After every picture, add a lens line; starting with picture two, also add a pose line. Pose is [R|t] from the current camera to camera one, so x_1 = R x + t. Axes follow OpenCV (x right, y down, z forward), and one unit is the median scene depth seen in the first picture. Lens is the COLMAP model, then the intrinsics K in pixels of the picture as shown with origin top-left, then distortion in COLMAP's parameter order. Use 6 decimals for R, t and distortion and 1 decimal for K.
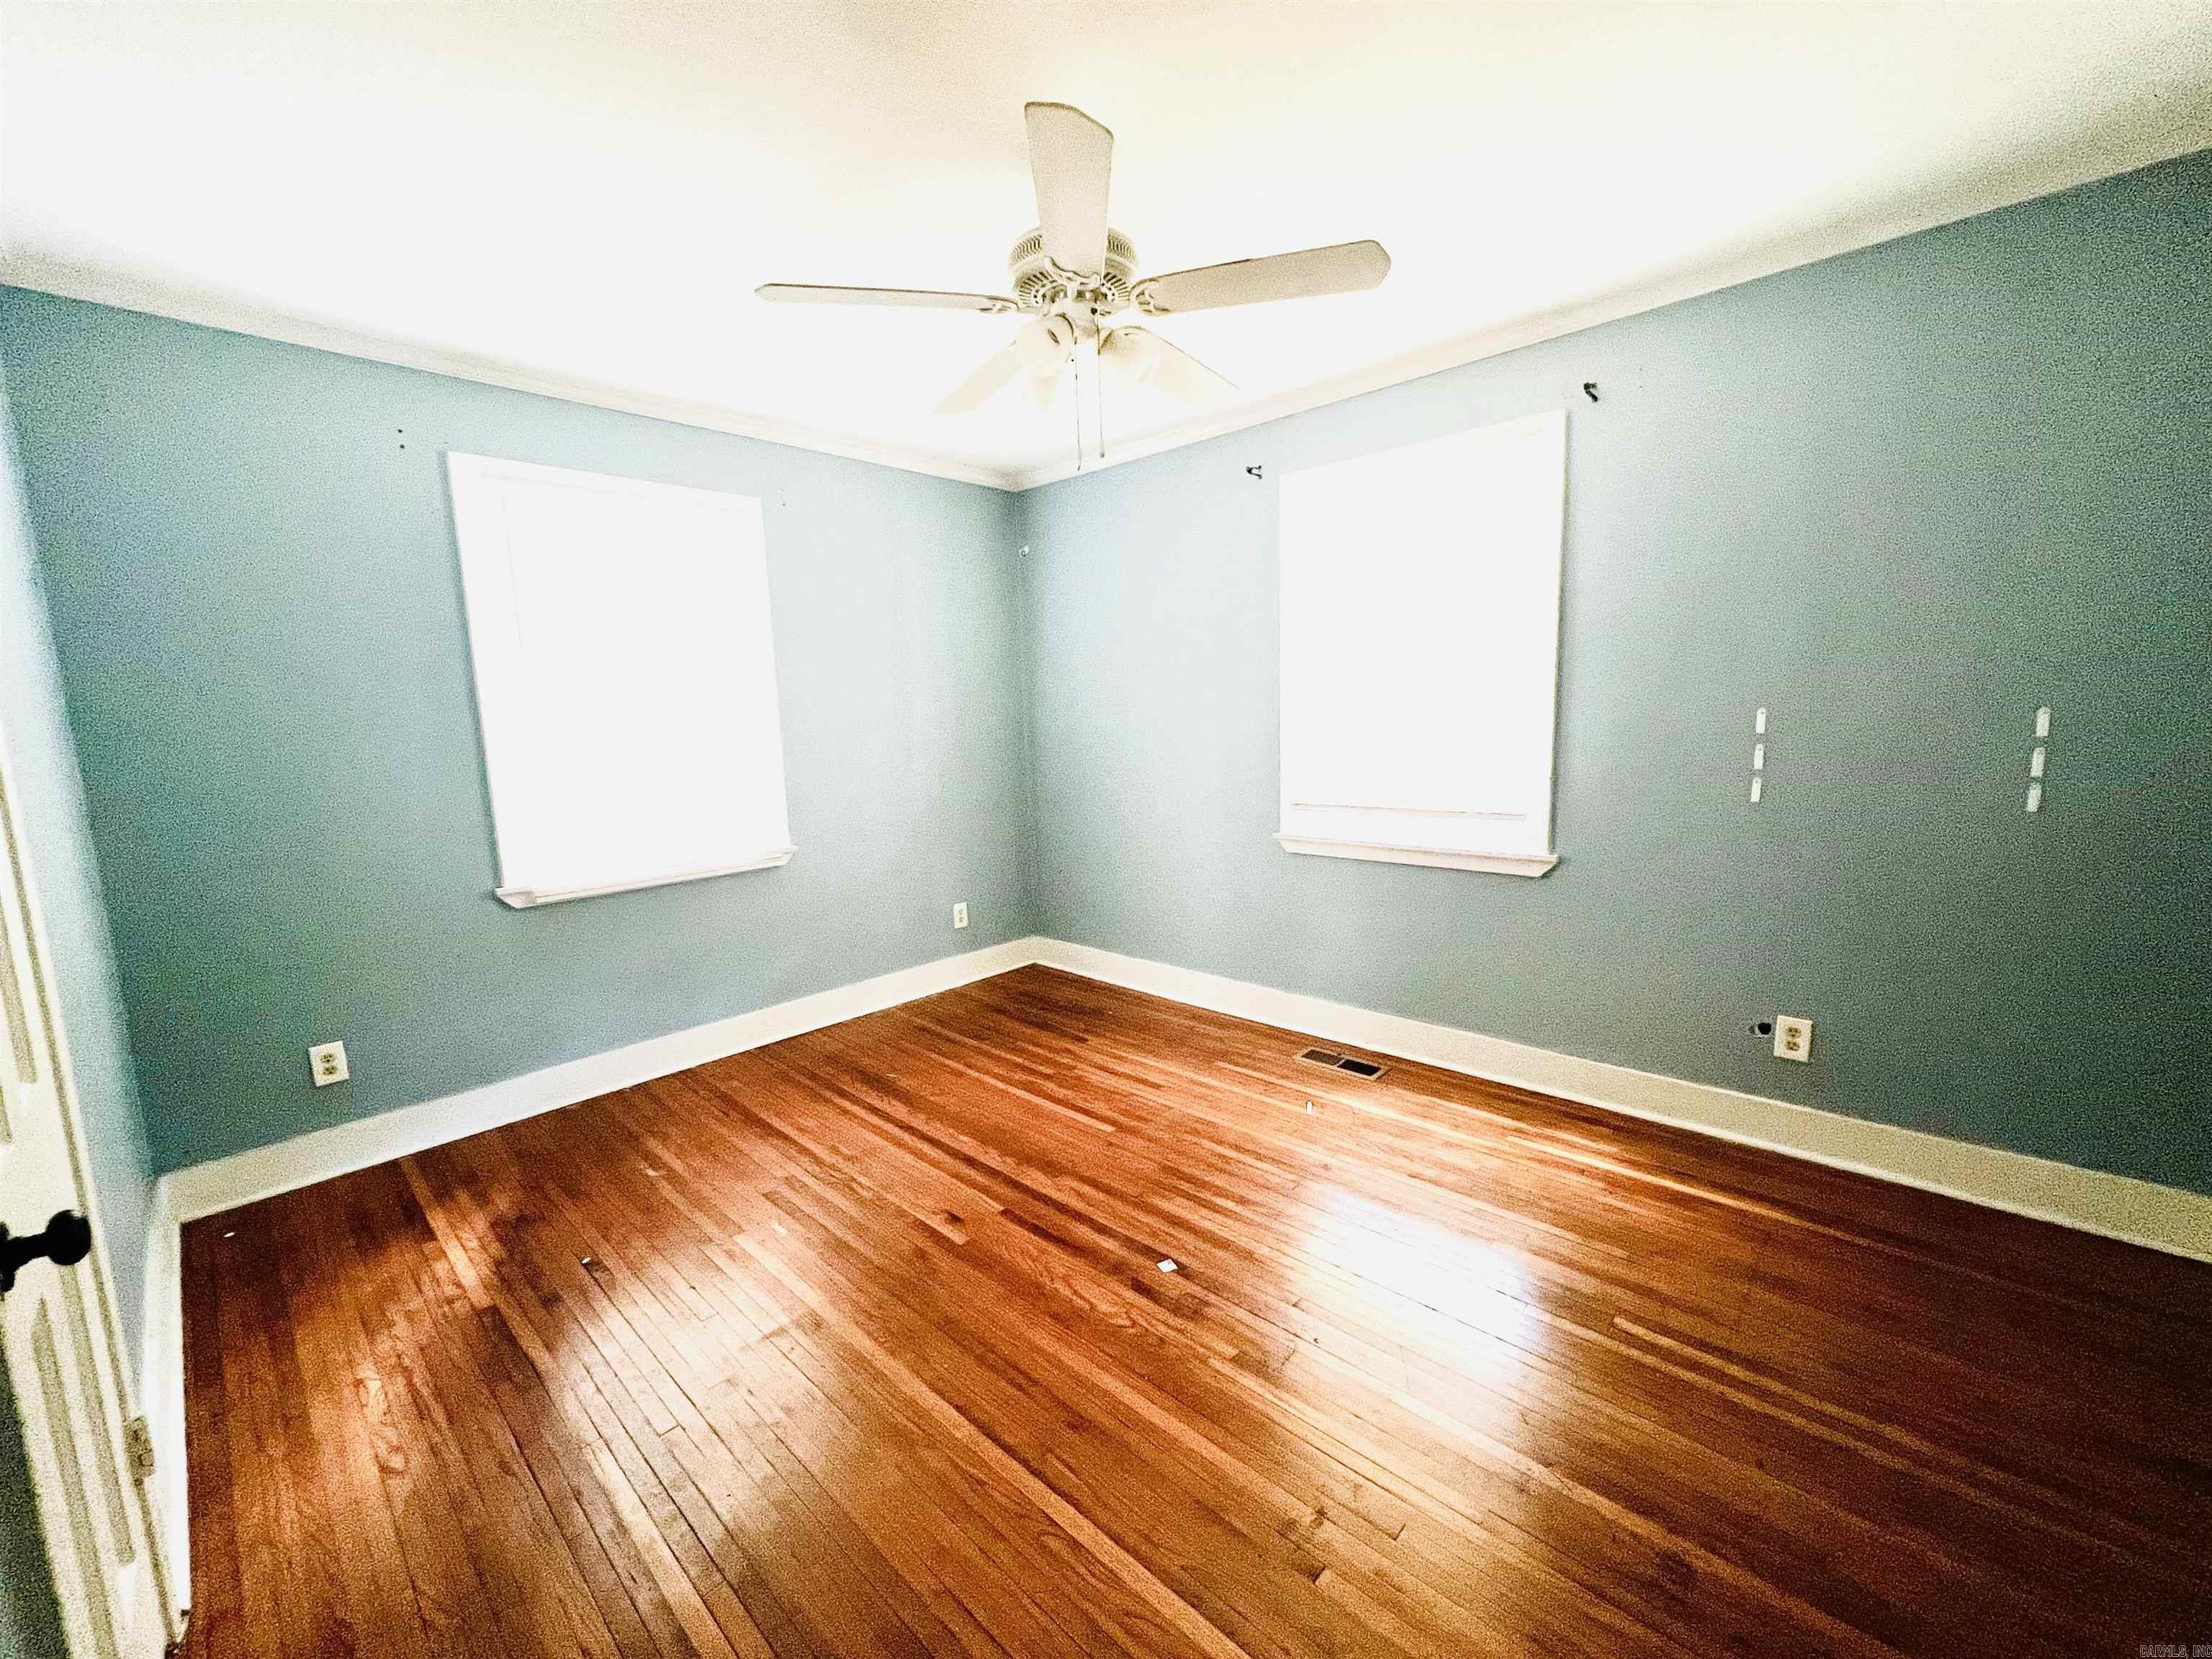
lens RADIAL K [[886.2, 0, 1100.1], [0, 886.2, 835.3], [0, 0, 1]] dist [-0.003754, 0.000220]
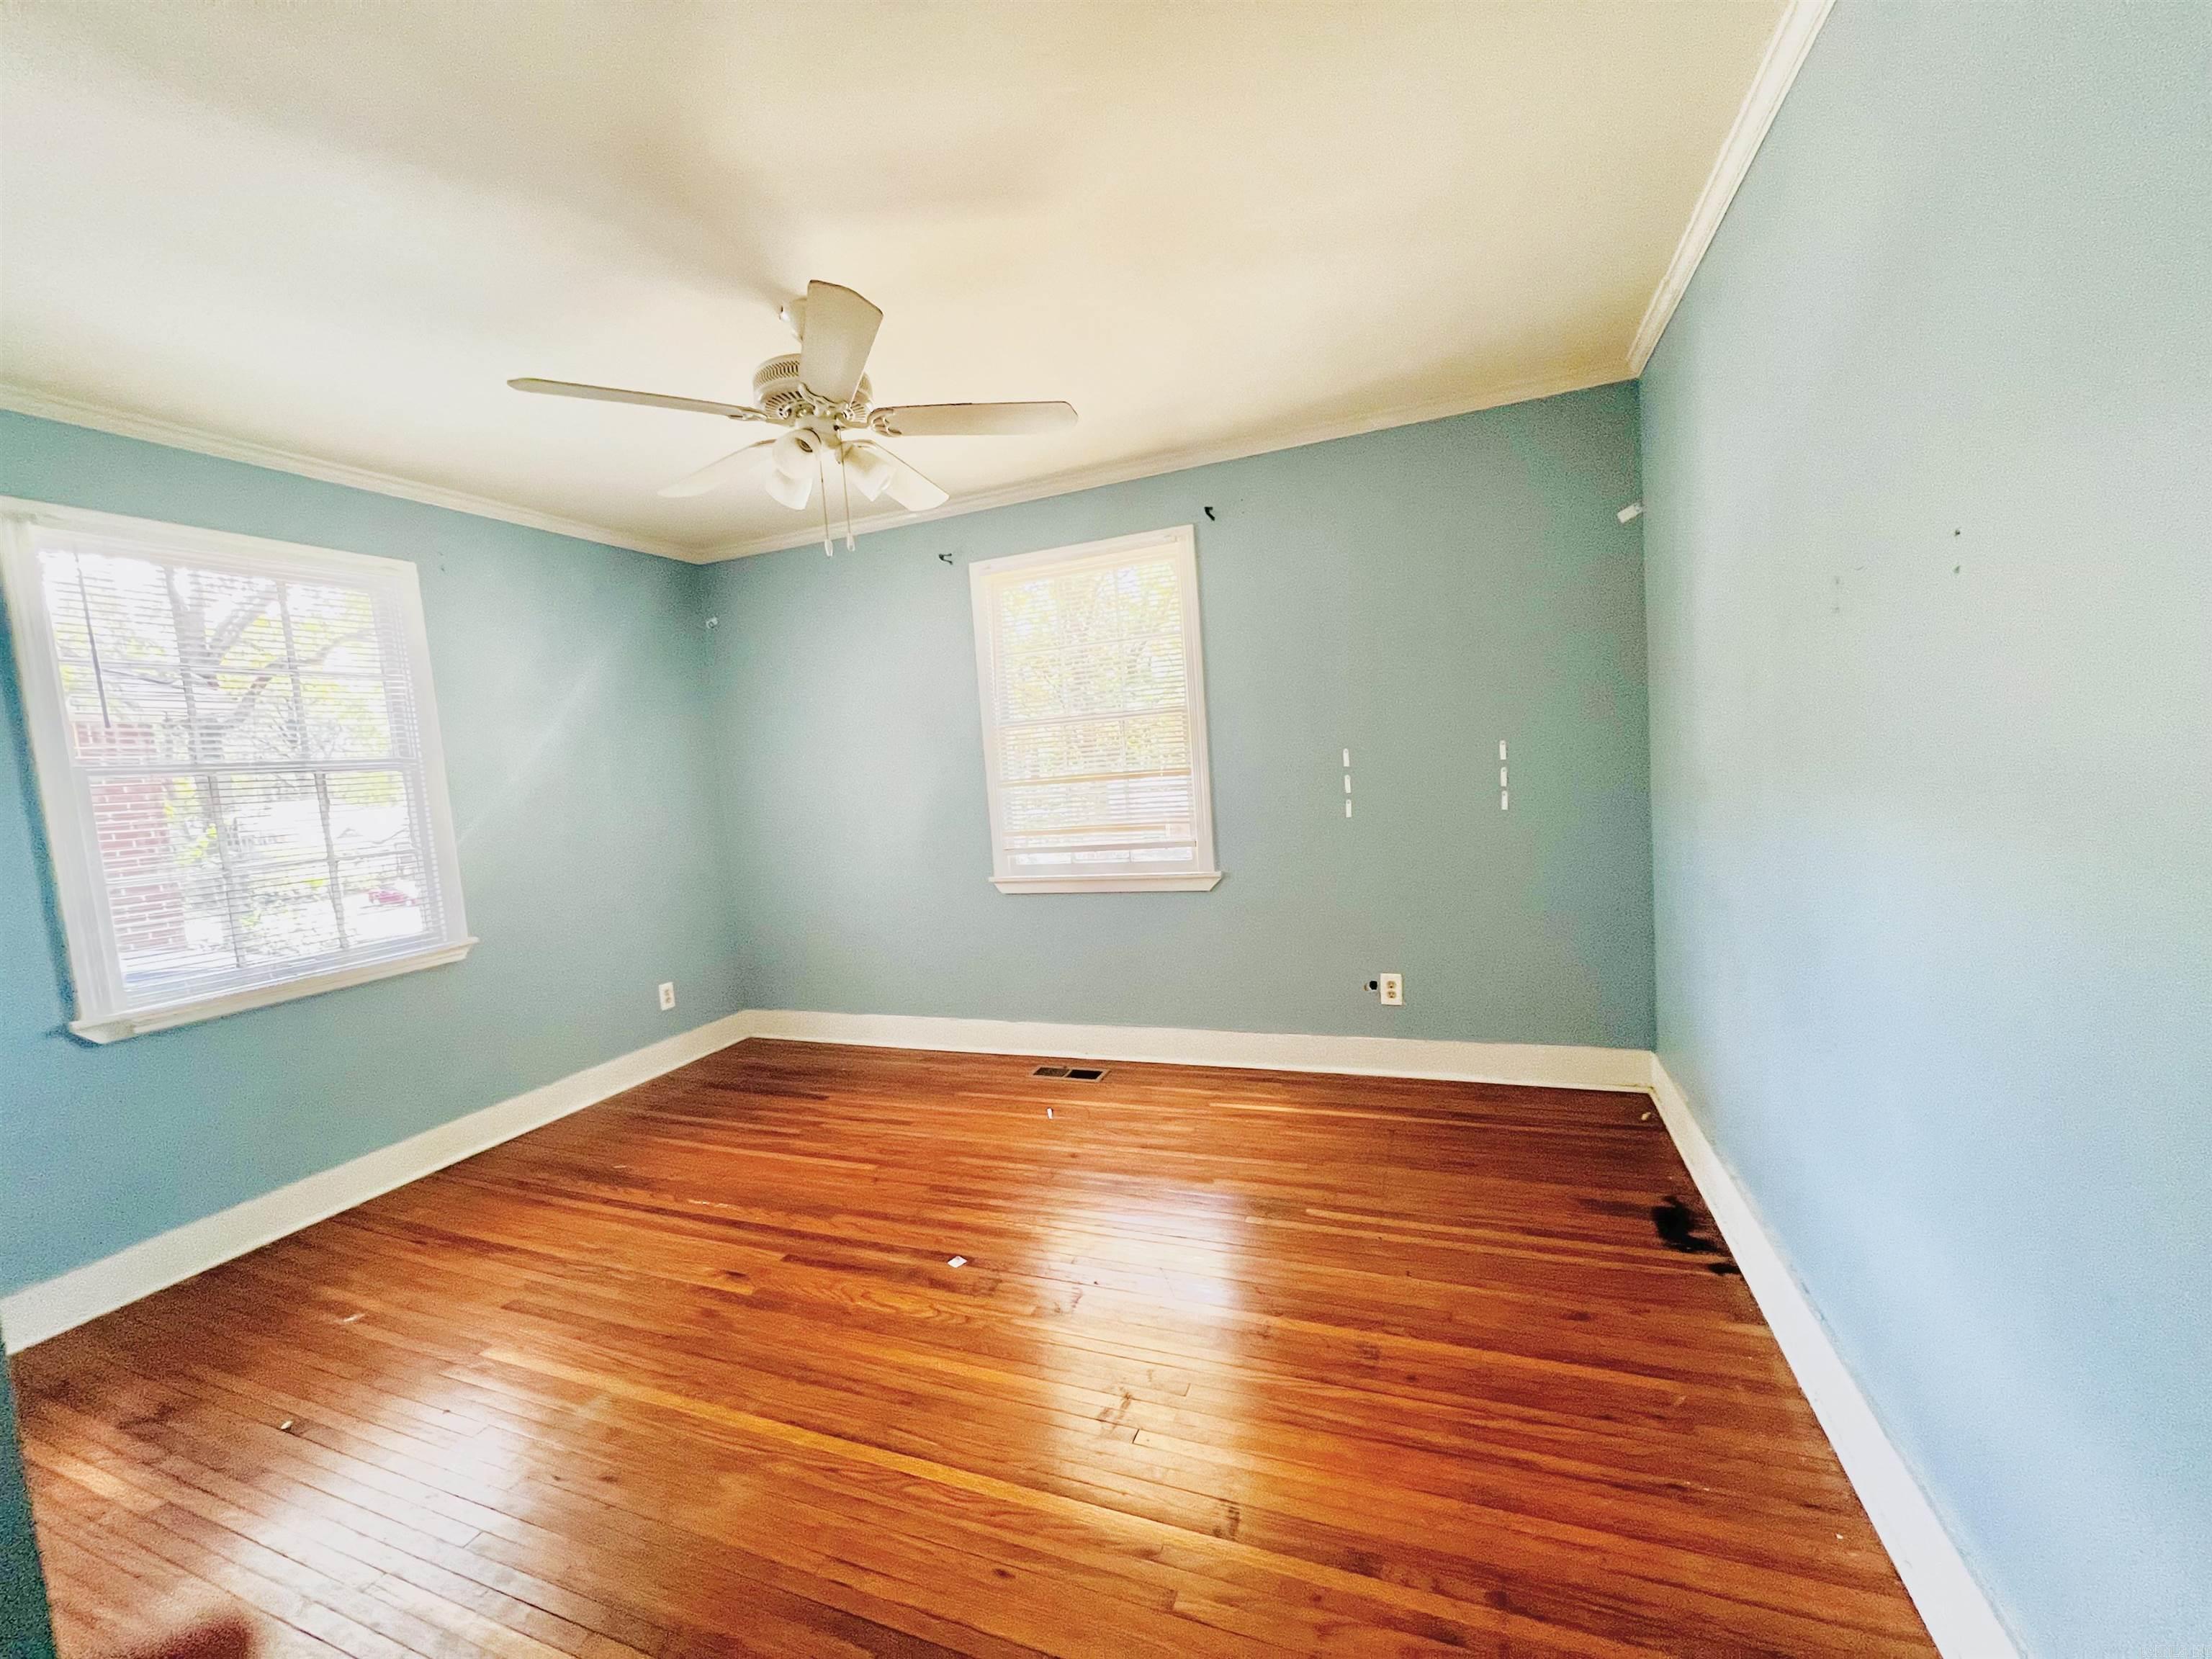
lens RADIAL K [[887.3, 0, 1096.1], [0, 887.3, 838.0], [0, 0, 1]] dist [-0.001062, 0.000124]
pose [[0.930345, -0.068635, 0.360205, -0.103395], [0.094349, 0.994059, -0.054274, 0.029210], [-0.354340, 0.084478, 0.931293, -0.116168]]
